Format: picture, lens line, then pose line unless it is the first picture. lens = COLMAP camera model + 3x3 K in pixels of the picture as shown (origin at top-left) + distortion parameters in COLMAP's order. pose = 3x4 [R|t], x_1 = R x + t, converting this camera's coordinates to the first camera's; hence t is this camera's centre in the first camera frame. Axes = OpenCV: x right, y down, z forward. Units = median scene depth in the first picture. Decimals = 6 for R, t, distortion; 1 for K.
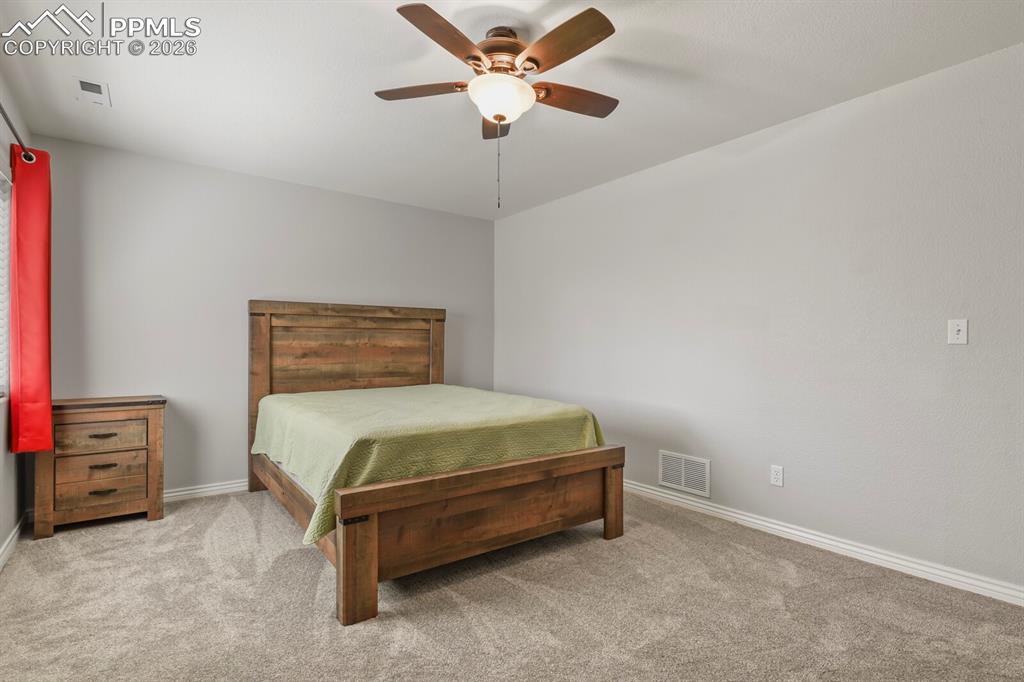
lens RADIAL K [[496.5, 0, 517.1], [0, 496.5, 342.7], [0, 0, 1]] dist [-0.020251, -0.000845]
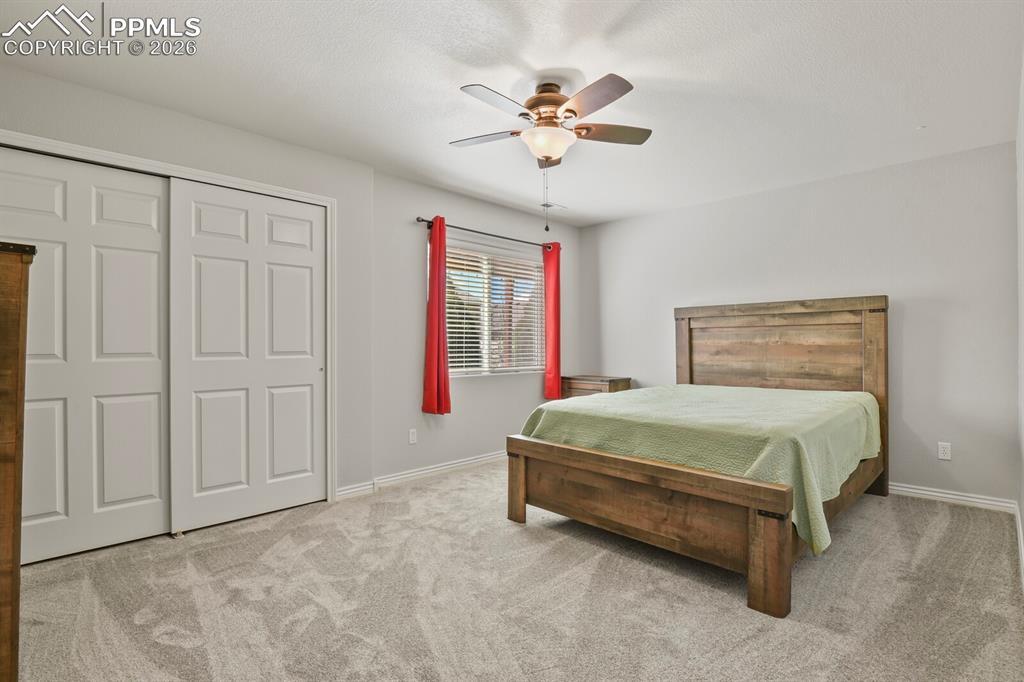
lens RADIAL K [[496.5, 0, 517.1], [0, 496.5, 342.7], [0, 0, 1]] dist [-0.020251, -0.000845]
pose [[0.125043, -0.007080, -0.992126, 0.626331], [0.007953, 0.999950, -0.006133, 0.006113], [0.992119, -0.007123, 0.125093, 0.413100]]
